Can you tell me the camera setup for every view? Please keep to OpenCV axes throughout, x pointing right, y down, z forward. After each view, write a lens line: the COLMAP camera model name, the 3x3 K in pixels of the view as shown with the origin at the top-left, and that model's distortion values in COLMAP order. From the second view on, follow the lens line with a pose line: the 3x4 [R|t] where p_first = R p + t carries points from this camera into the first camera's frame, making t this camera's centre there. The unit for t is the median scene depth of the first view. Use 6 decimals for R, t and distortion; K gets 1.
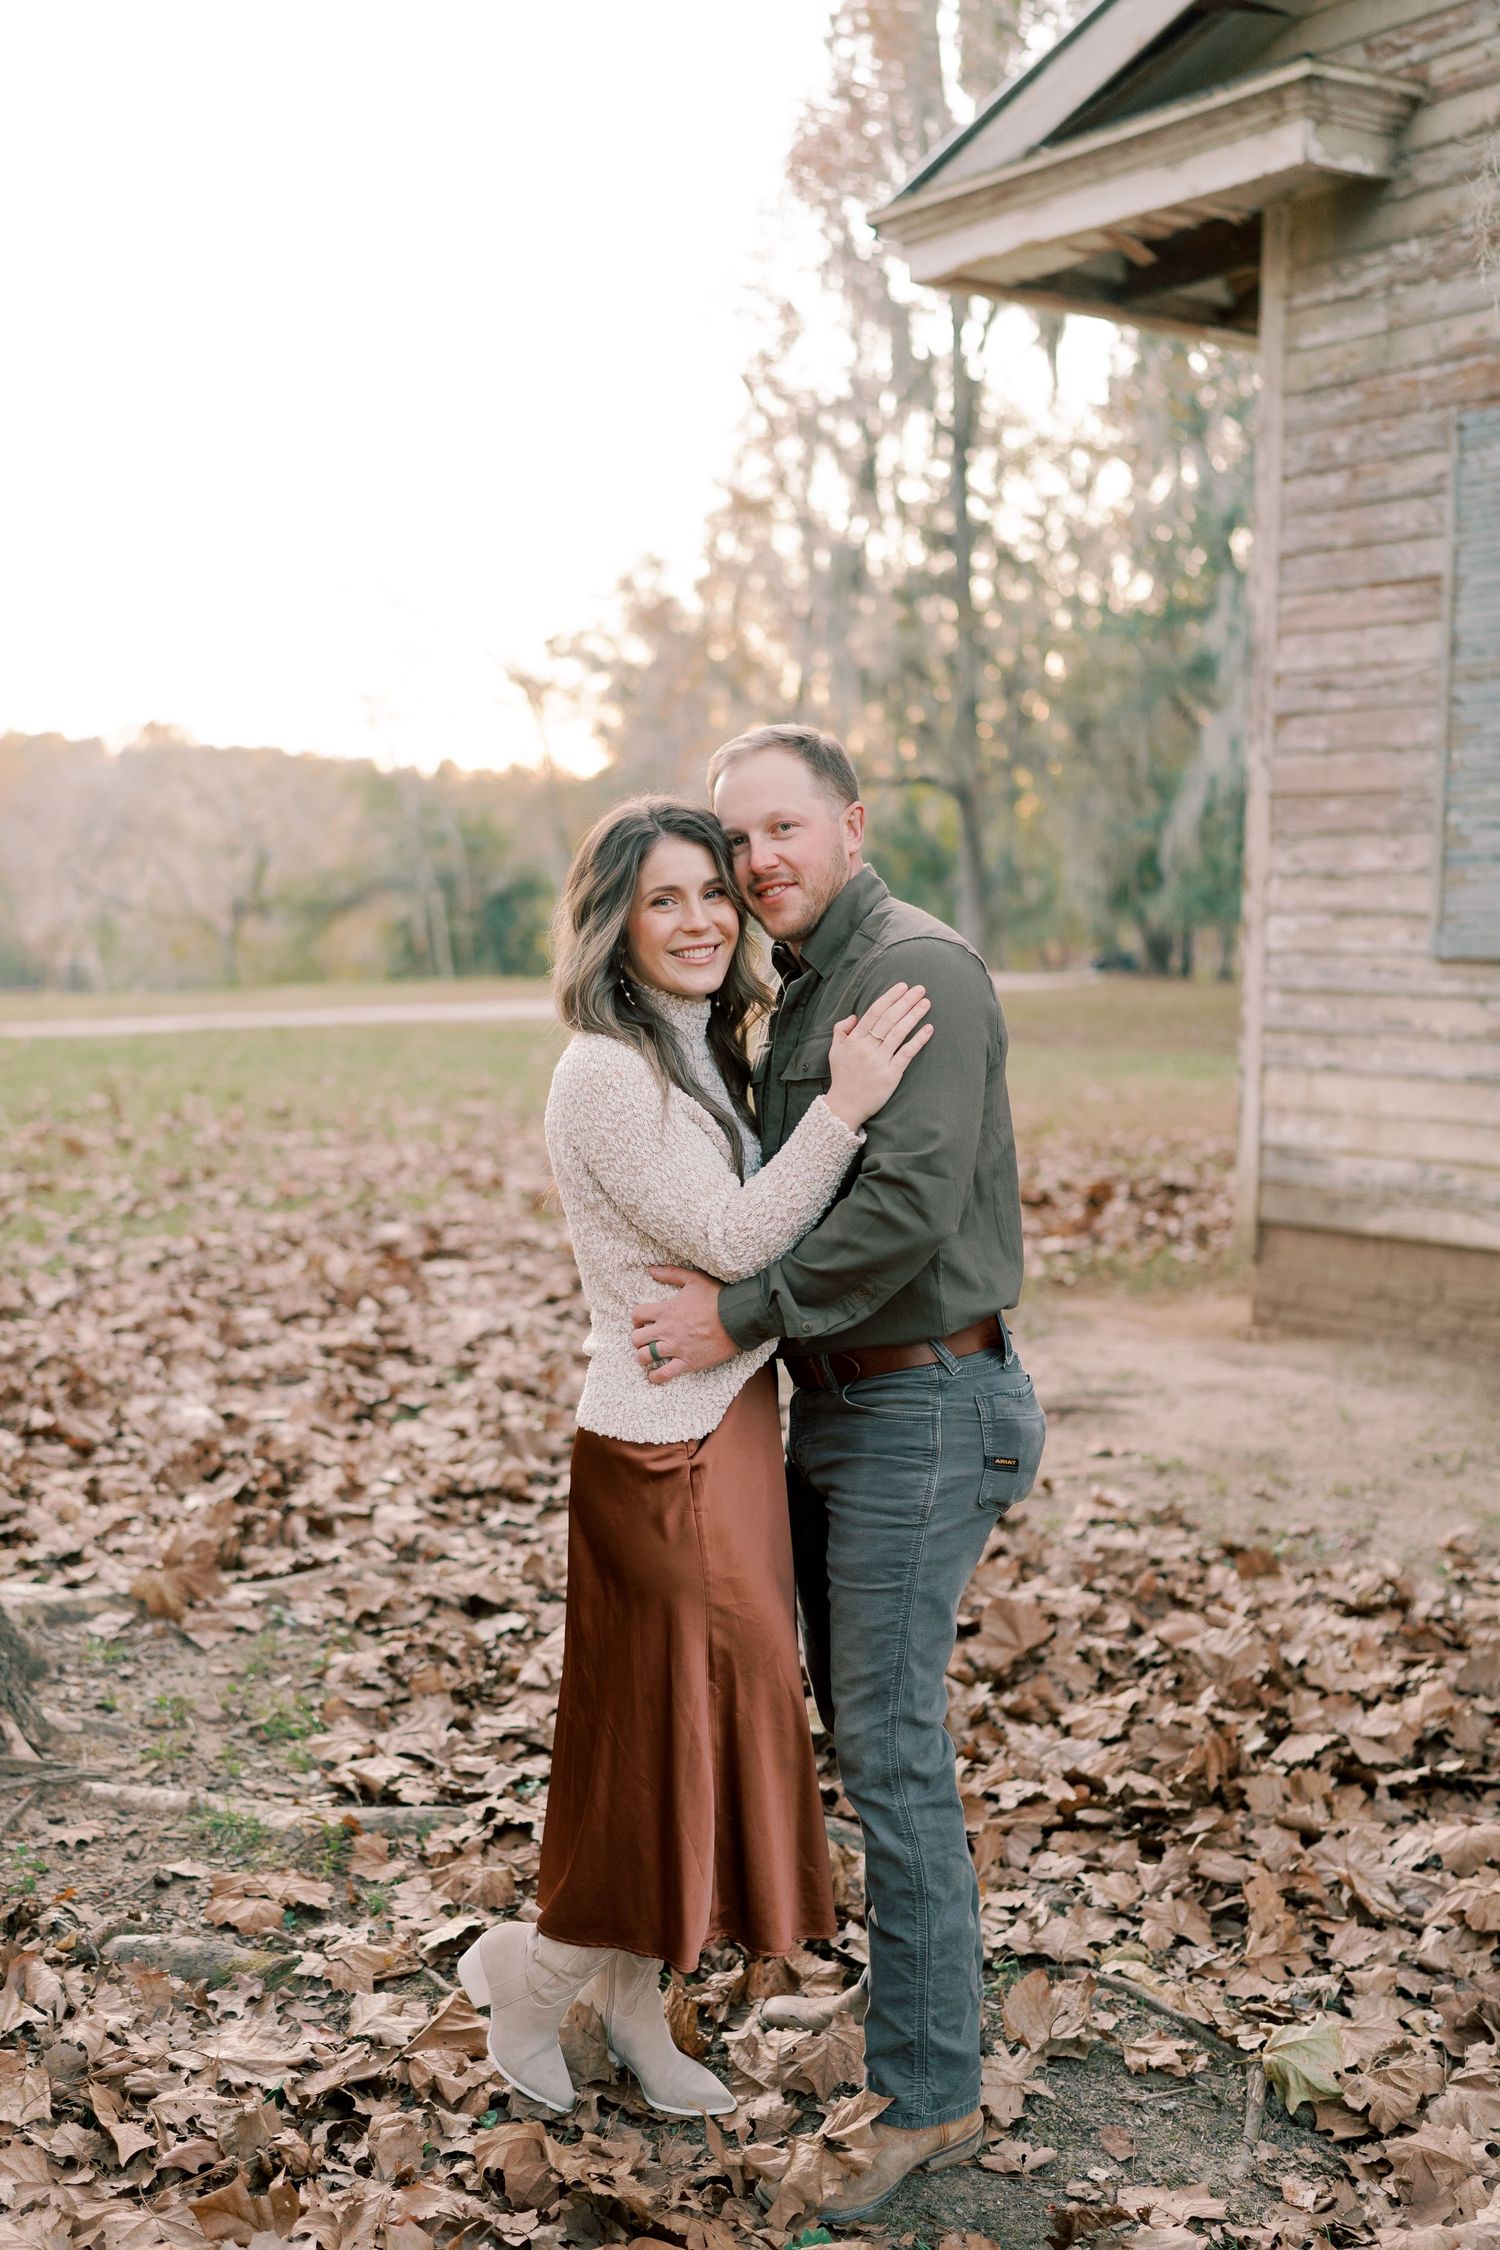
lens RADIAL K [[2463.5, 0, 650.6], [0, 2463.5, 1198.2], [0, 0, 1]] dist [0.002659, 0.005172]
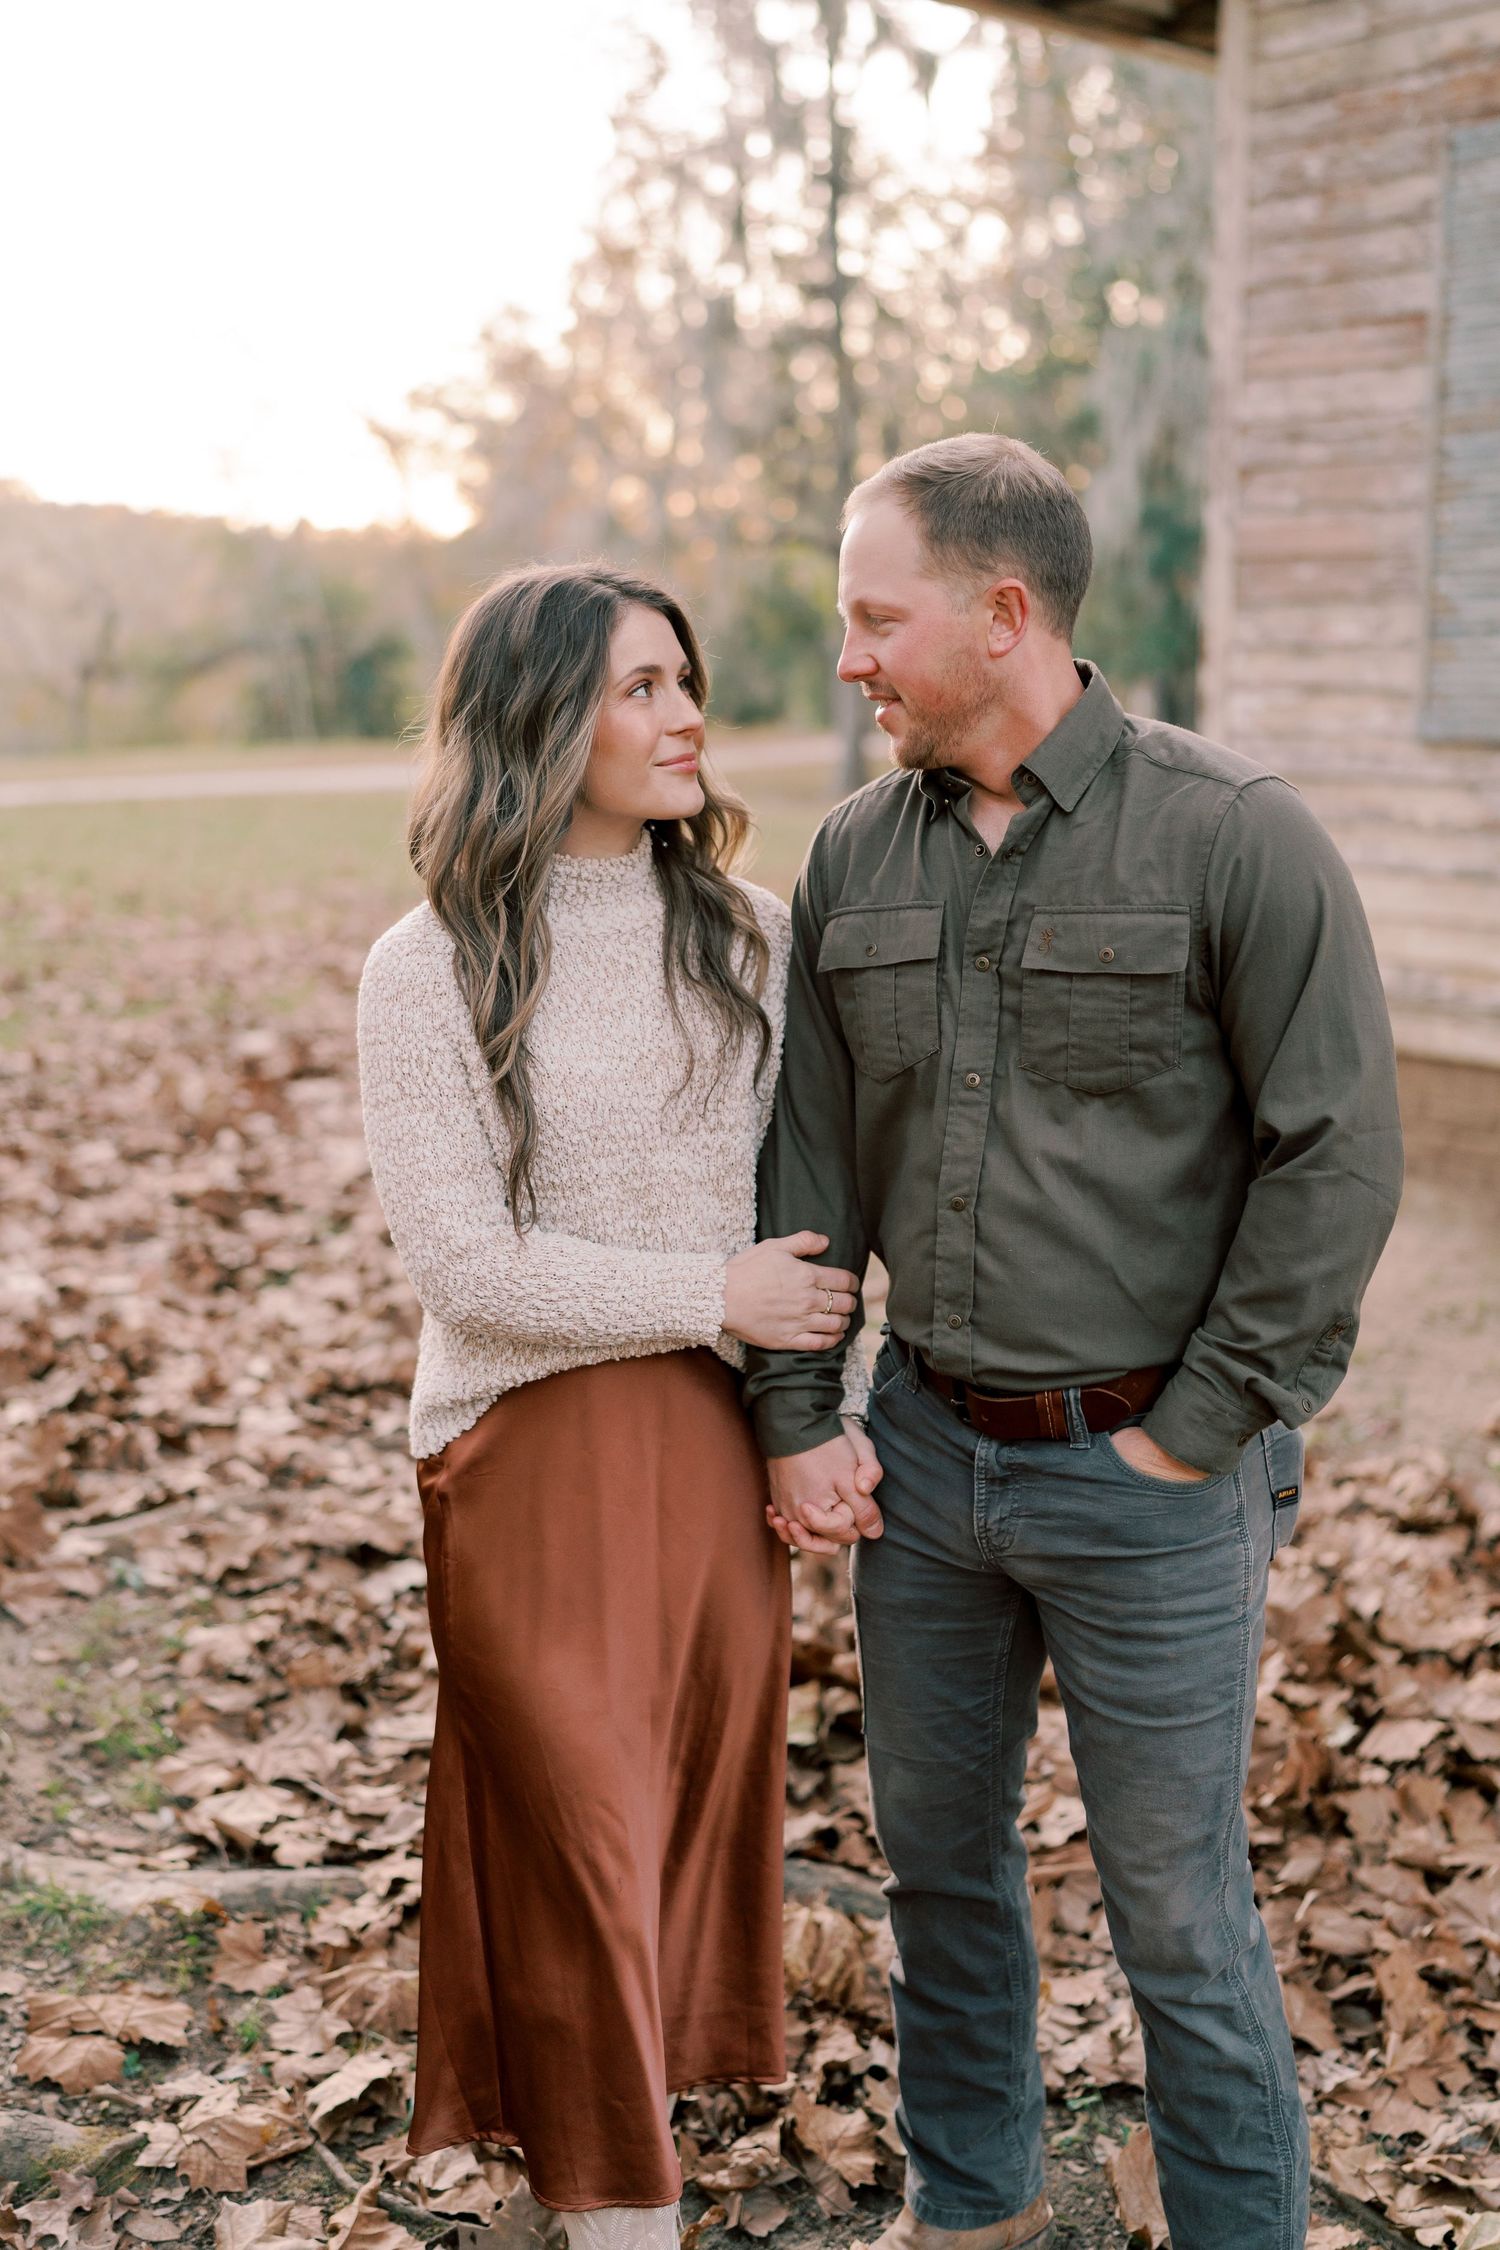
lens RADIAL K [[2474.6, 0, 720.2], [0, 2474.6, 1031.9], [0, 0, 1]] dist [0.006955, -0.008477]
pose [[0.996604, -0.012256, 0.081422, -0.013874], [0.009922, 0.999530, 0.029010, -0.022371], [-0.081740, -0.028104, 0.996257, 0.131417]]
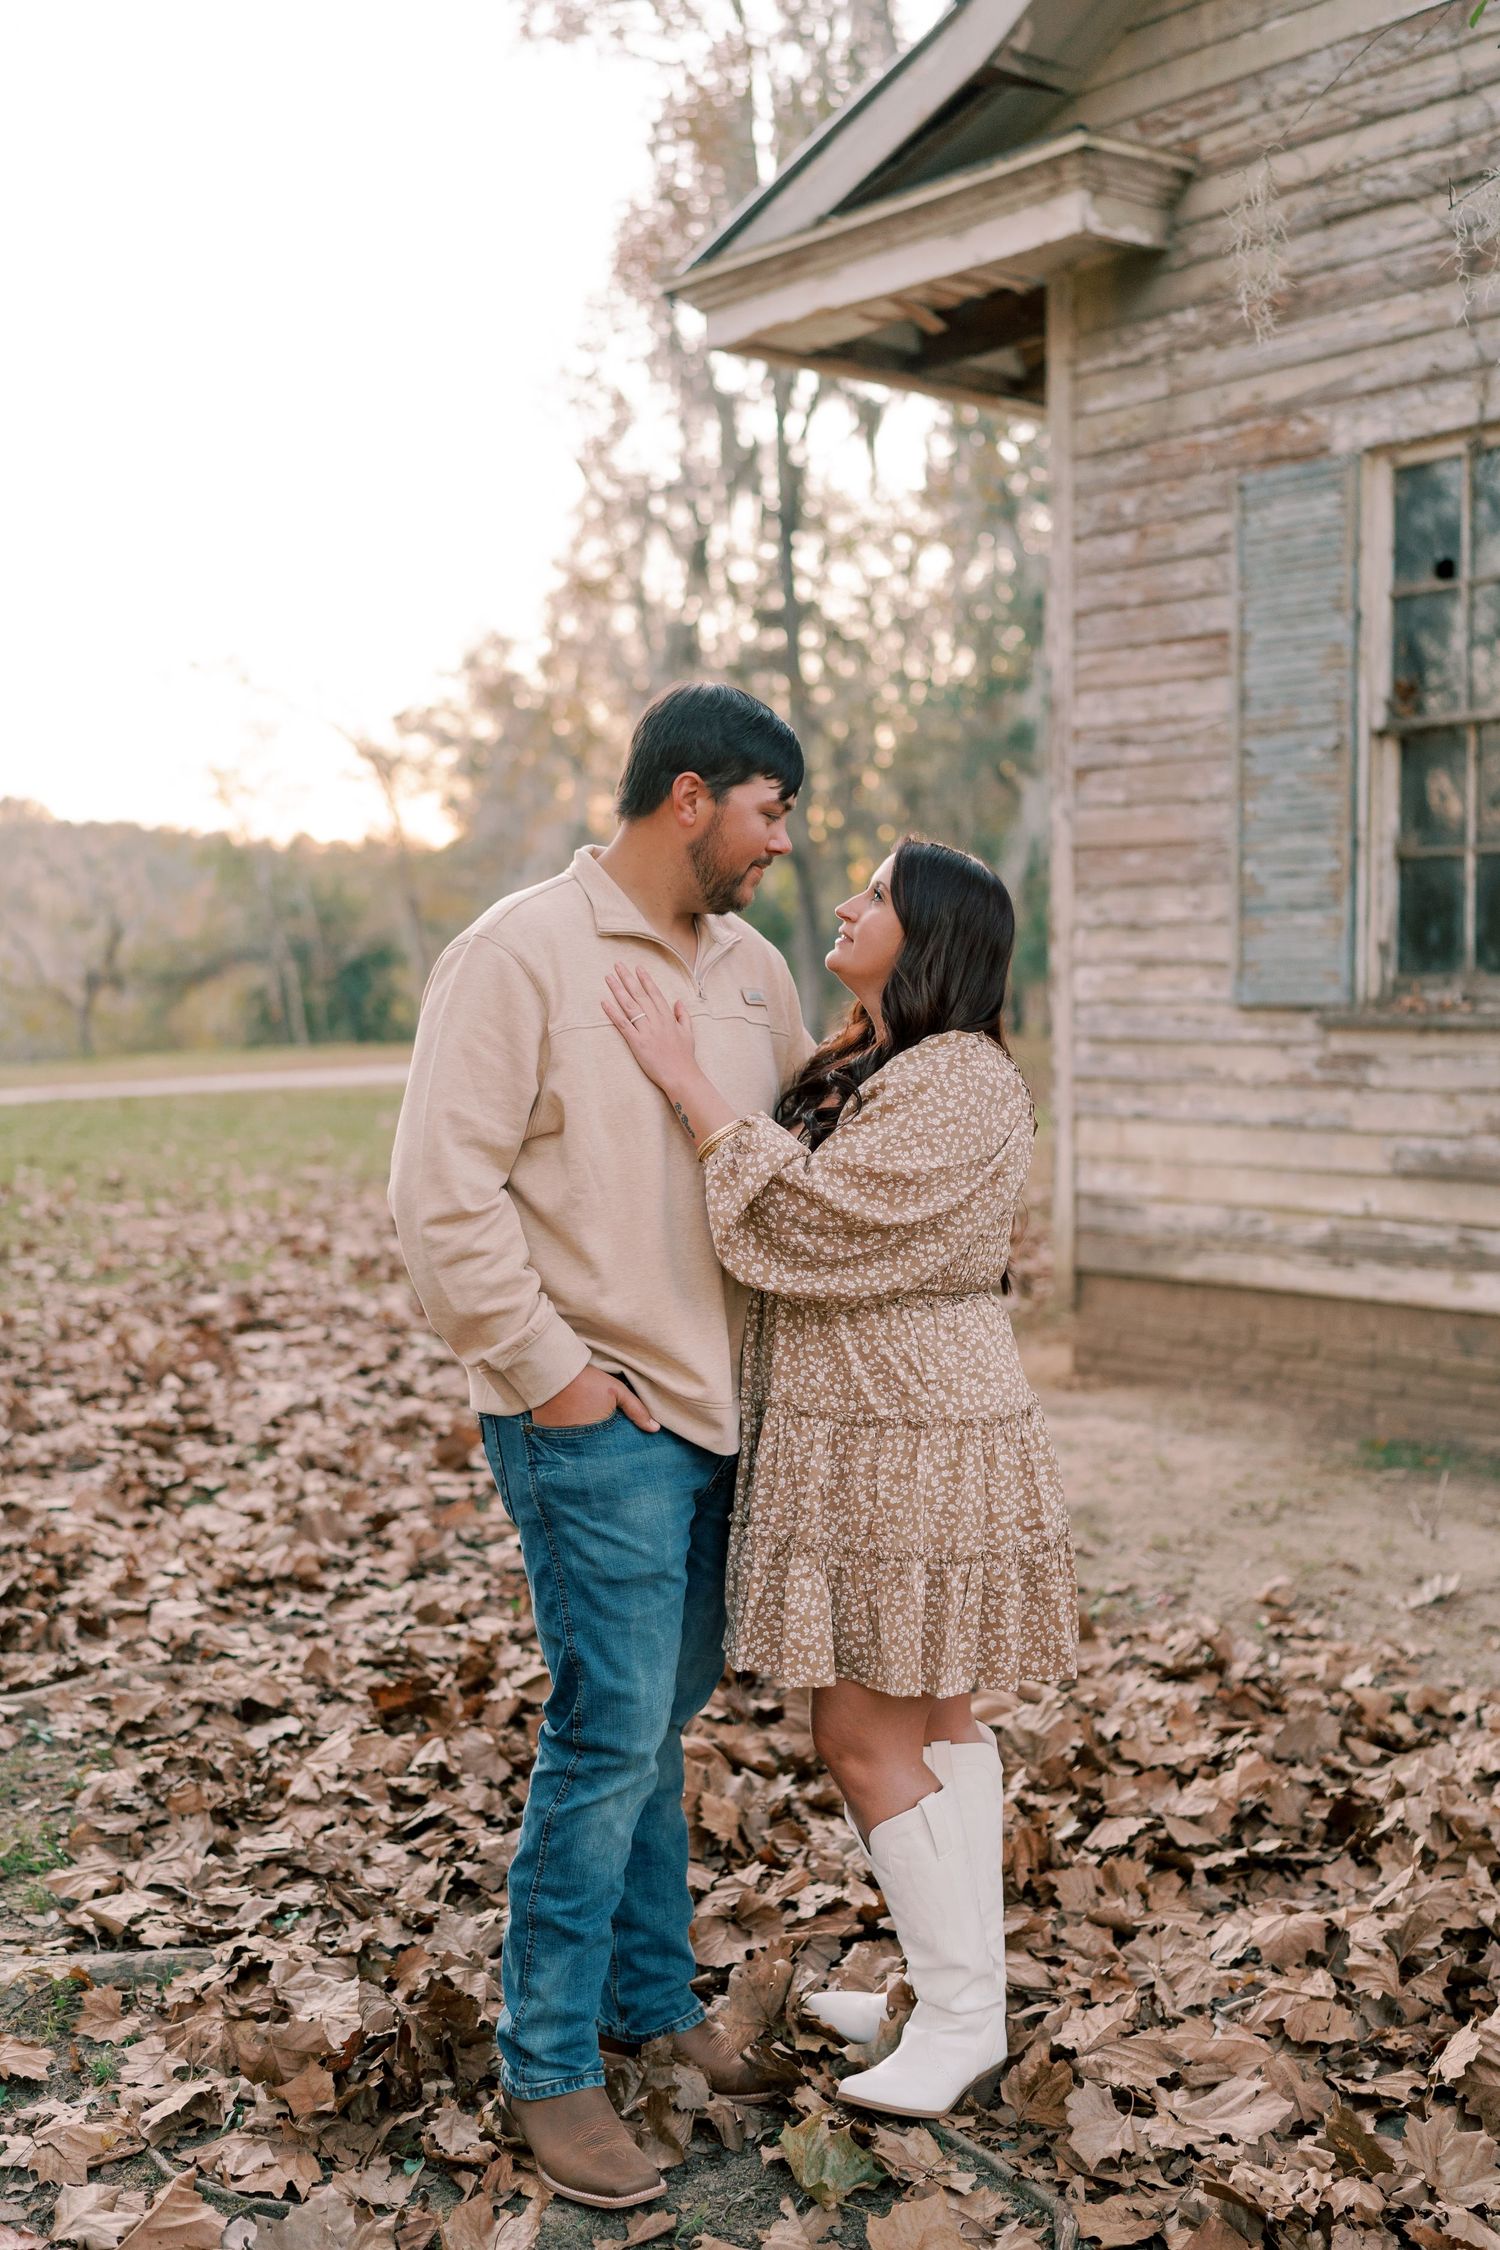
lens RADIAL K [[2383.9, 0, 739.9], [0, 2383.9, 1138.0], [0, 0, 1]] dist [0.002065, 0.010108]
pose [[0.995258, -0.021489, 0.094868, 0.024220], [0.026035, 0.998558, -0.046944, -0.002792], [-0.093723, 0.049191, 0.994382, 0.054623]]
